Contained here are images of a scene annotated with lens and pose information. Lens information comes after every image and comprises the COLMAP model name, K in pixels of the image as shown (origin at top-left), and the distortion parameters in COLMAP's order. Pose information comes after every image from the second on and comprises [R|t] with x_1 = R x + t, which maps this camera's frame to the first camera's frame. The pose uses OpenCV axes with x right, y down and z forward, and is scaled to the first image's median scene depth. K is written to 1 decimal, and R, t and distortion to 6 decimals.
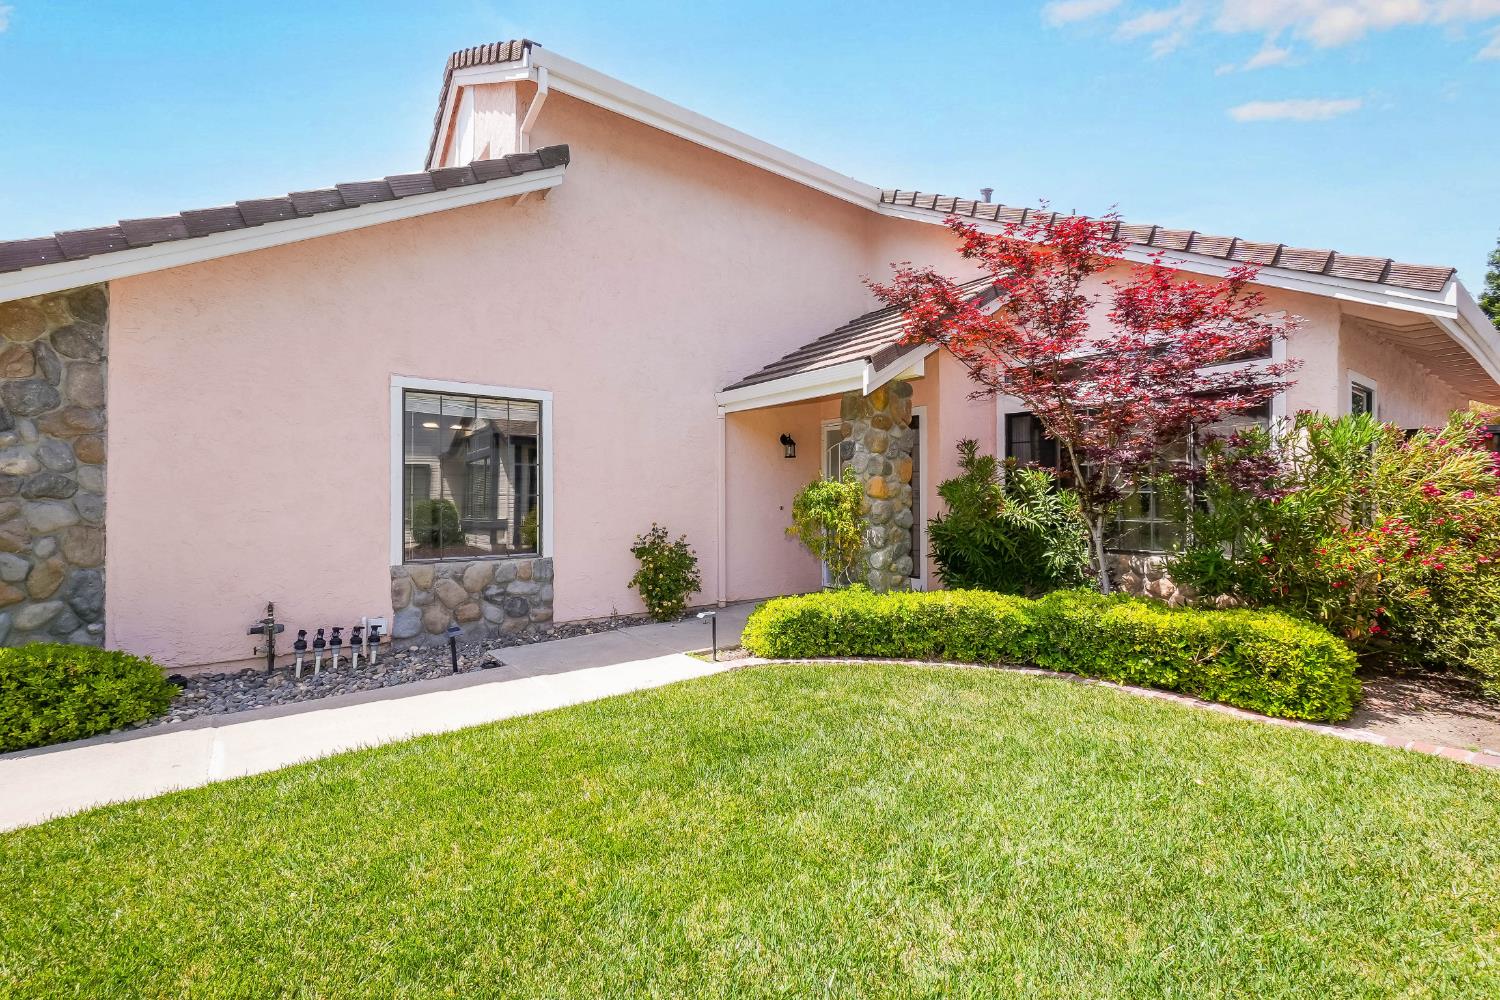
lens RADIAL K [[653.0, 0, 739.0], [0, 653.0, 499.1], [0, 0, 1]] dist [-0.013170, 0.004234]
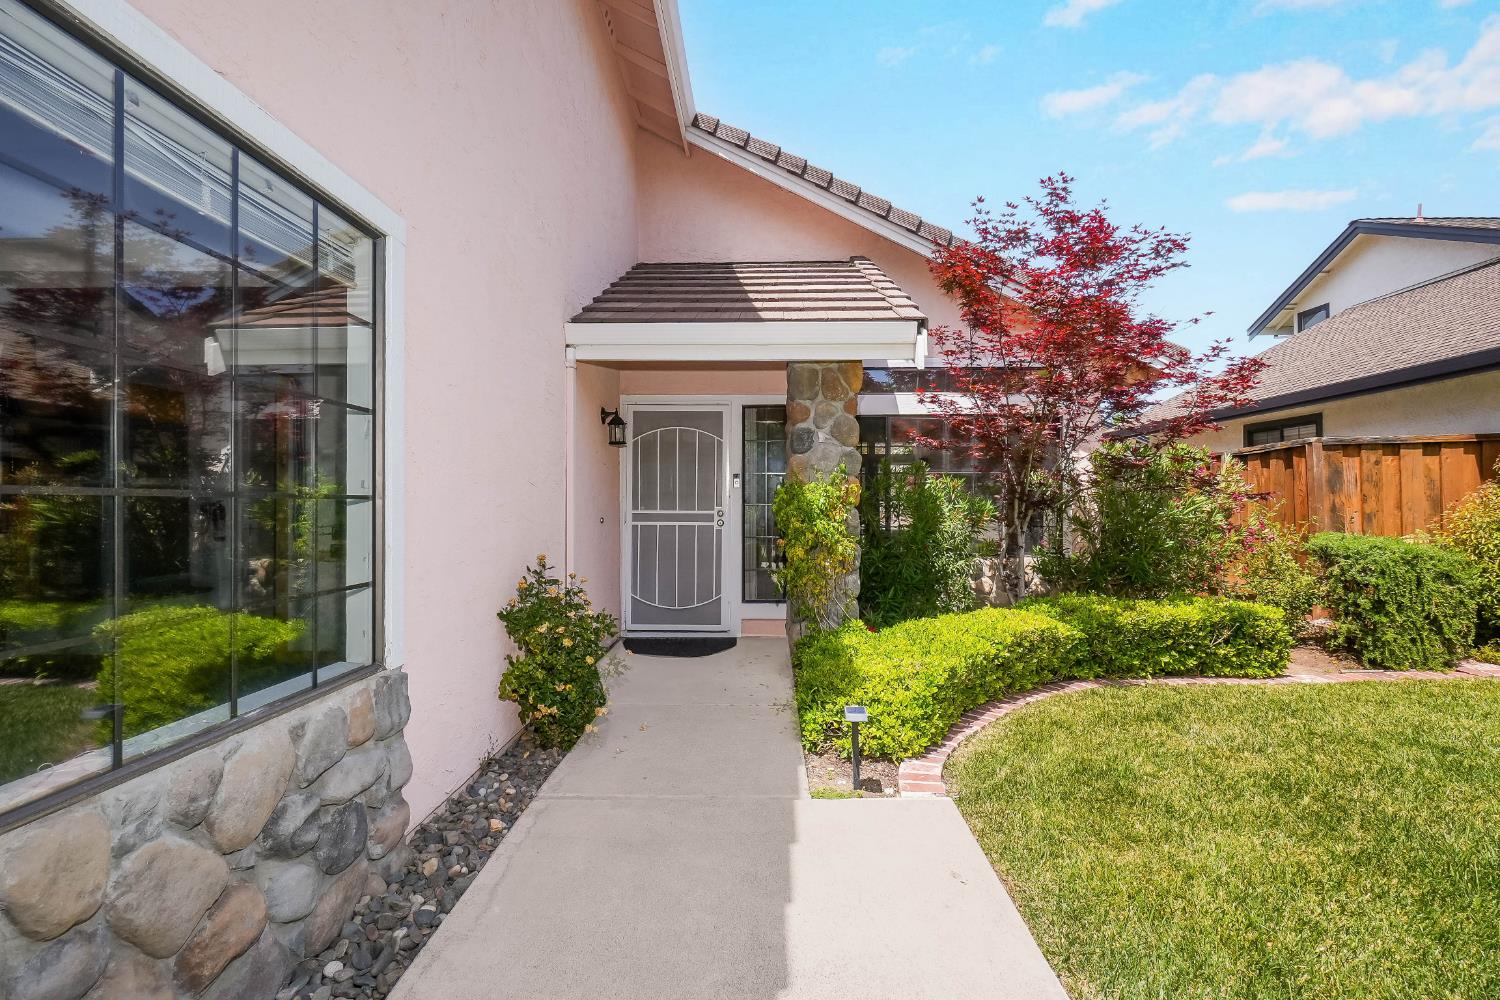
lens RADIAL K [[653.0, 0, 753.5], [0, 653.0, 502.1], [0, 0, 1]] dist [-0.013170, 0.004234]
pose [[0.597236, 0.004346, 0.802054, -0.483064], [0.002188, 0.999973, -0.007048, -0.000082], [-0.802063, 0.005964, 0.597210, 0.642697]]
